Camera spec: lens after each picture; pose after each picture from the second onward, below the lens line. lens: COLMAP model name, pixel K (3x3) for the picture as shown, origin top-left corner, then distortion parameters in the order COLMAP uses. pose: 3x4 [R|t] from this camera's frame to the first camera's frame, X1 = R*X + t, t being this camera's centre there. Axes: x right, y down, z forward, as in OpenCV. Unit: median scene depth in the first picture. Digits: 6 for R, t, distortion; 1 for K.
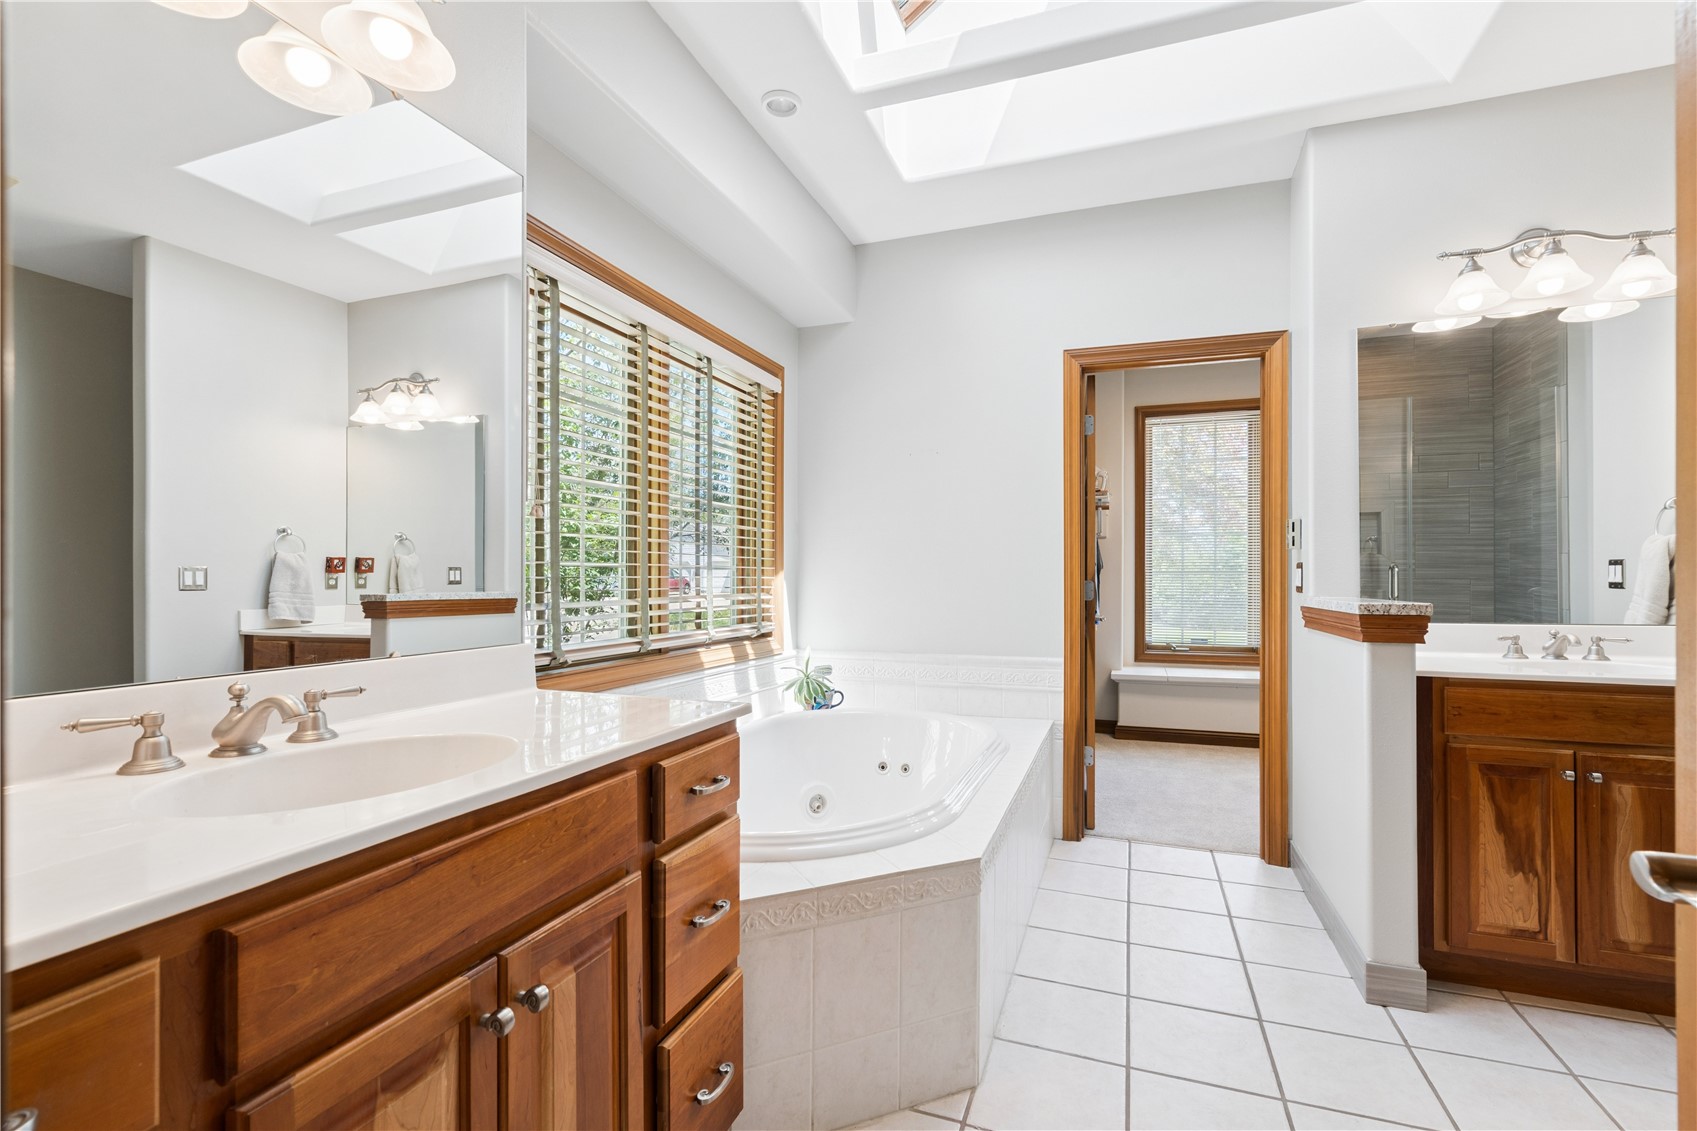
lens RADIAL K [[765.9, 0, 844.8], [0, 765.9, 575.8], [0, 0, 1]] dist [-0.003584, -0.000975]
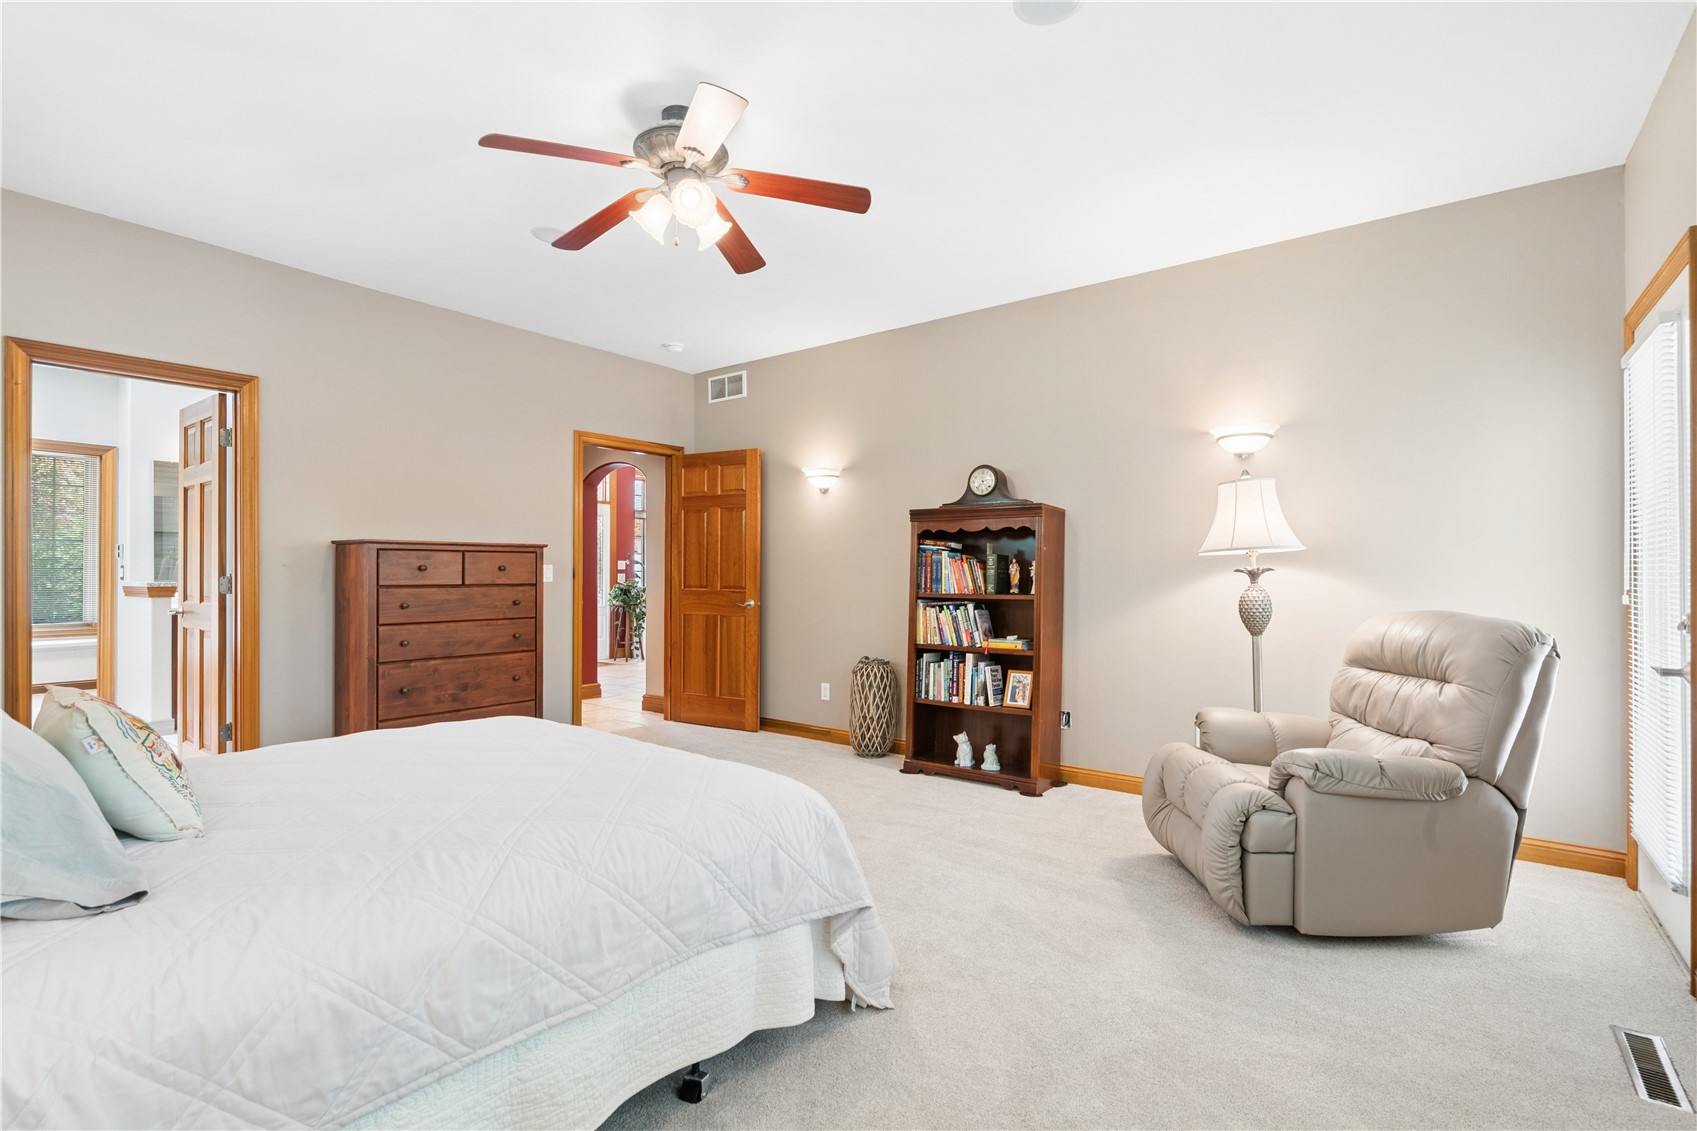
lens RADIAL K [[765.9, 0, 847.4], [0, 765.9, 575.6], [0, 0, 1]] dist [-0.003584, -0.000975]
pose [[0.291928, 0.001508, 0.956439, -1.055614], [-0.003629, 0.999993, -0.000469, 0.006283], [-0.956433, -0.003334, 0.291932, -1.936124]]
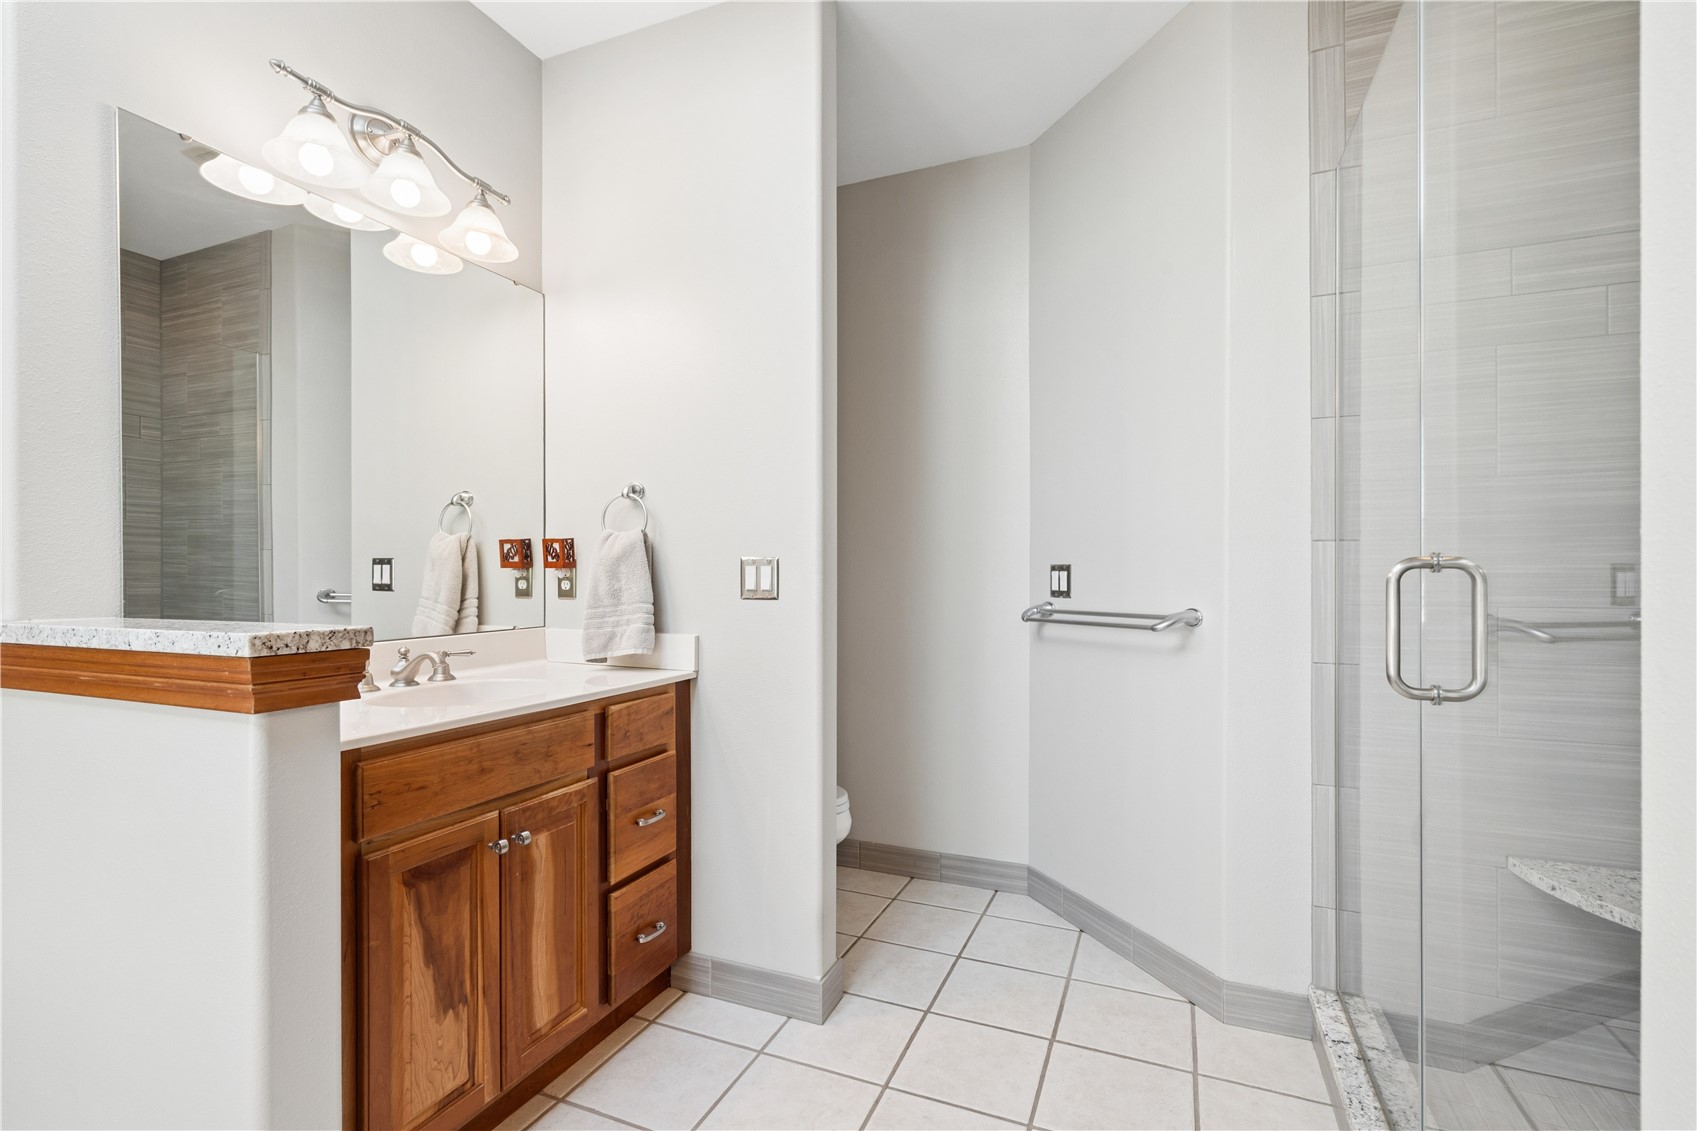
lens RADIAL K [[765.9, 0, 845.3], [0, 765.9, 578.1], [0, 0, 1]] dist [-0.003584, -0.000975]
pose [[0.042772, 0.000635, 0.999085, 0.211996], [-0.005475, 0.999985, -0.000401, -0.000645], [-0.999070, -0.005453, 0.042775, 0.608059]]
